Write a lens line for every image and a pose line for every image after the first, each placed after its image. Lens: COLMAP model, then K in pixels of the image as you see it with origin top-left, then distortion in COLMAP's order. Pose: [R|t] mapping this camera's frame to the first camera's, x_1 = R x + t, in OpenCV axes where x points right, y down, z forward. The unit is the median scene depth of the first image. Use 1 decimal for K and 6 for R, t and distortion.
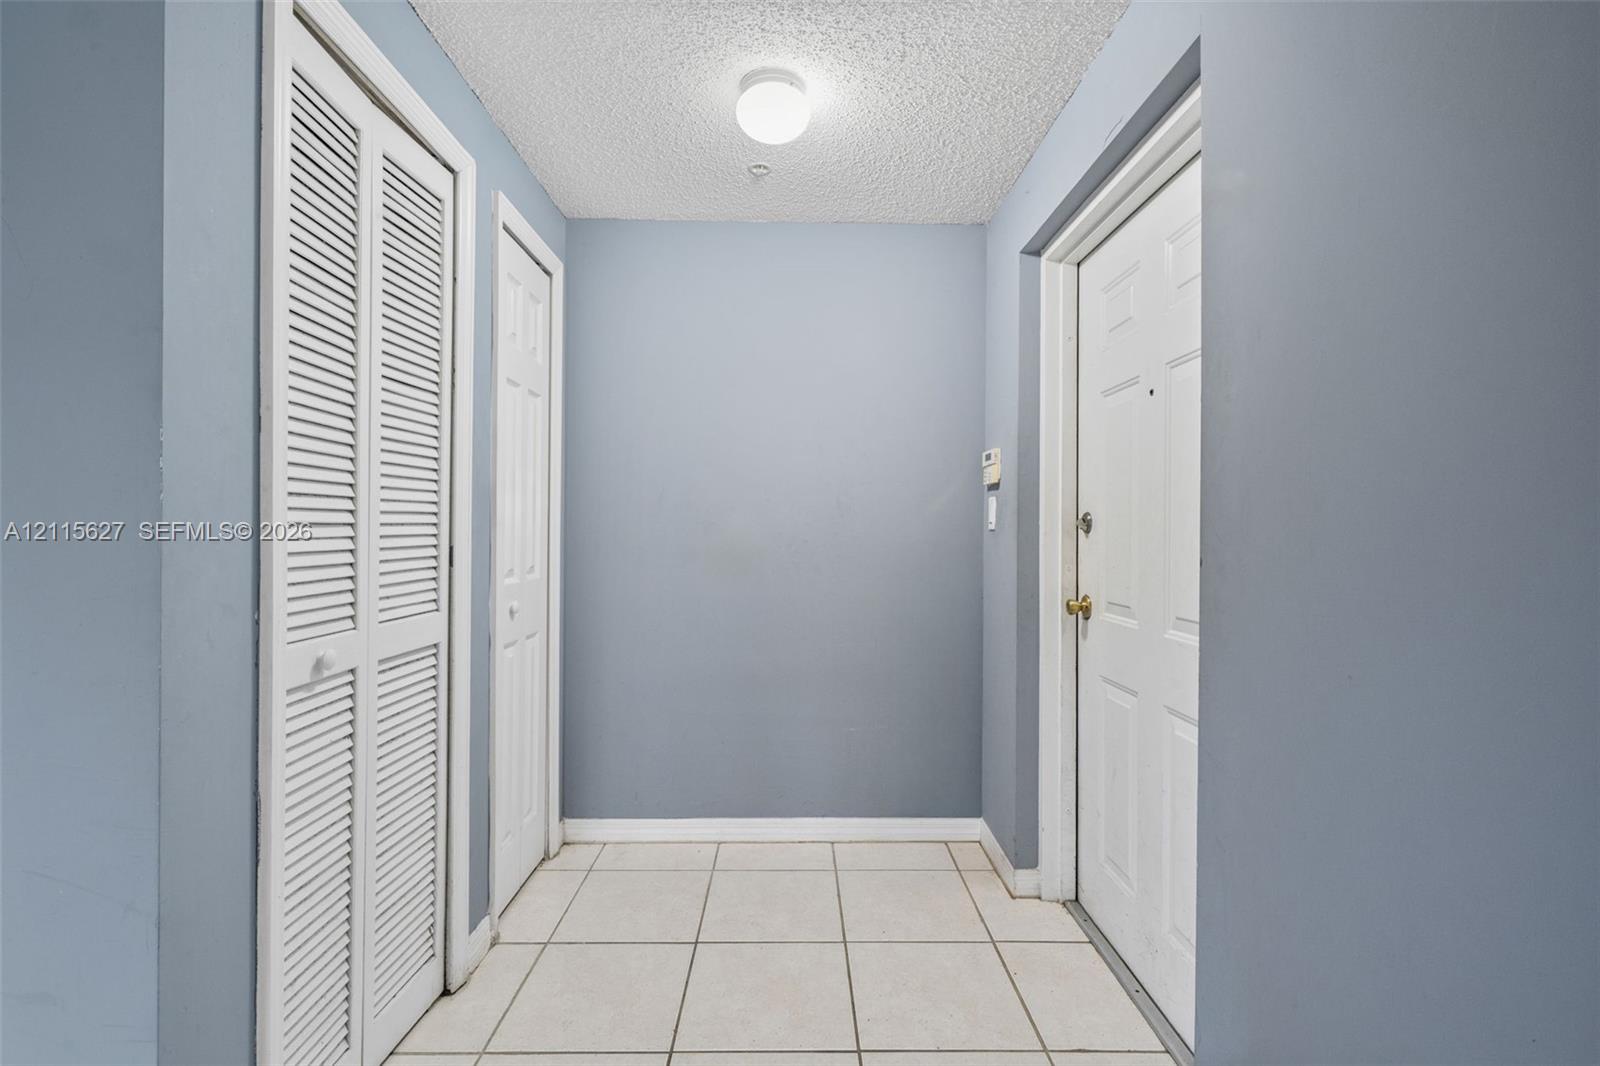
lens RADIAL K [[722.3, 0, 795.9], [0, 722.3, 532.2], [0, 0, 1]] dist [0.004590, -0.000334]
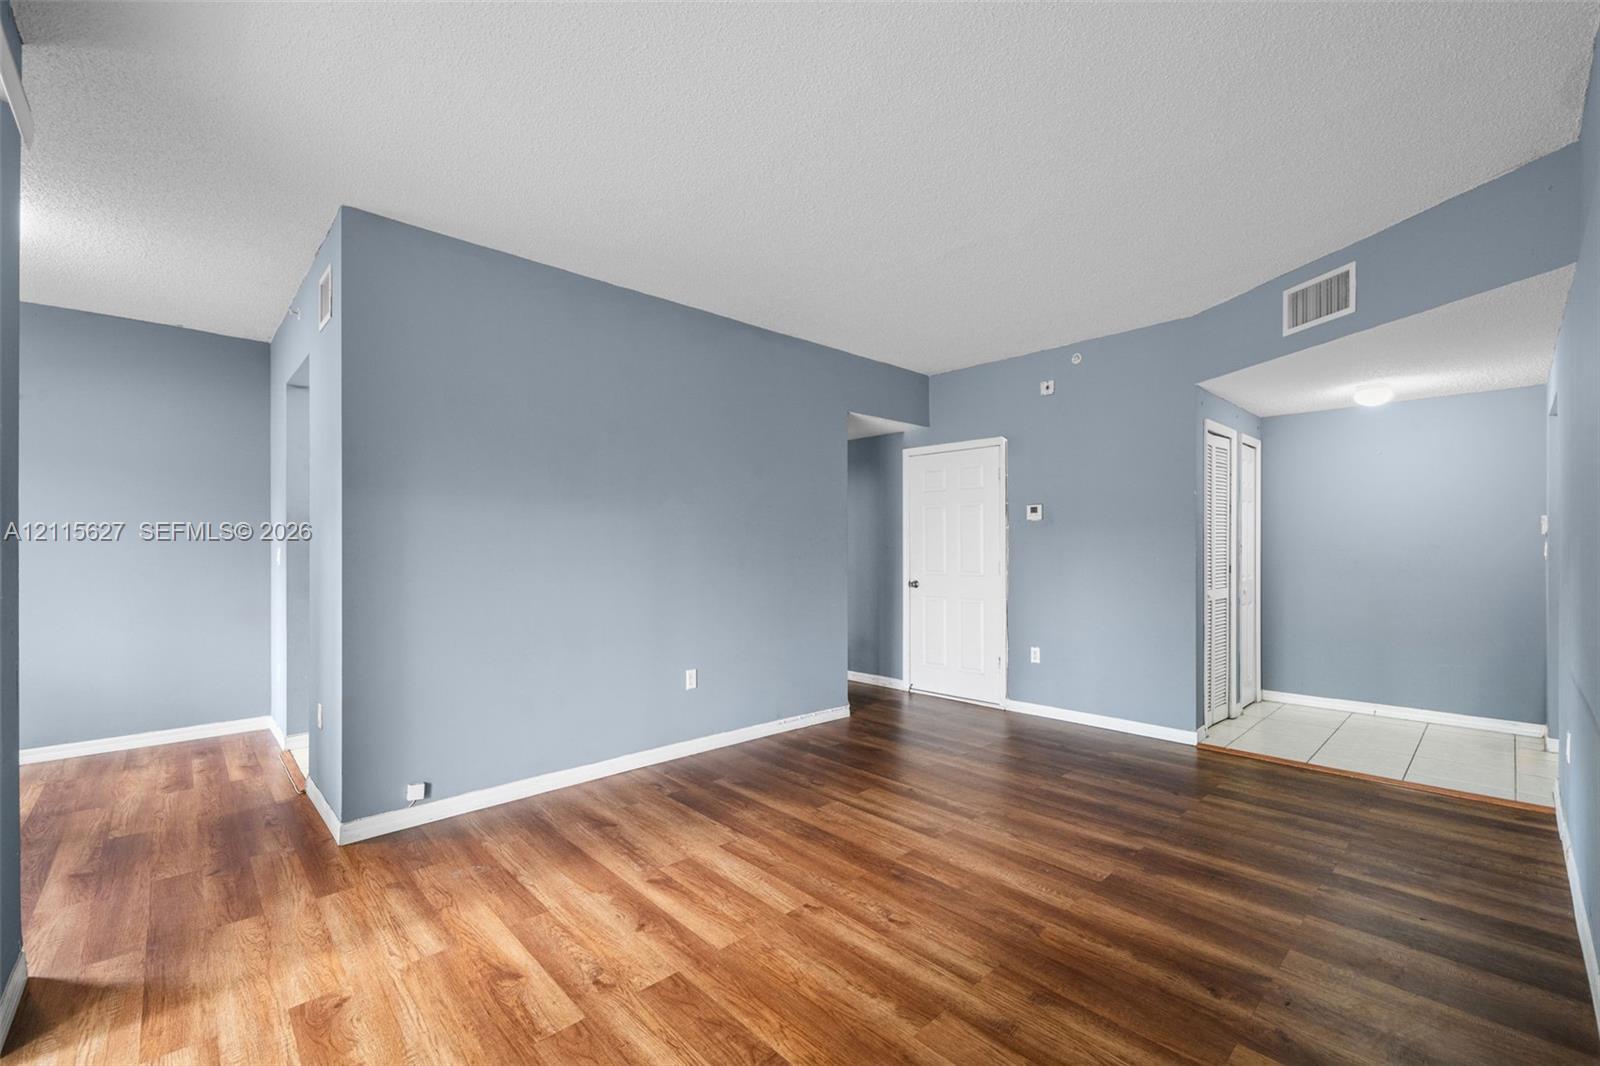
lens RADIAL K [[646.0, 0, 814.9], [0, 646.0, 544.2], [0, 0, 1]] dist [-0.000993, -0.000164]
pose [[0.680881, -0.009240, -0.732335, 0.247948], [0.000624, 0.999927, -0.012037, -0.031111], [0.732393, 0.007738, 0.680838, -1.694312]]
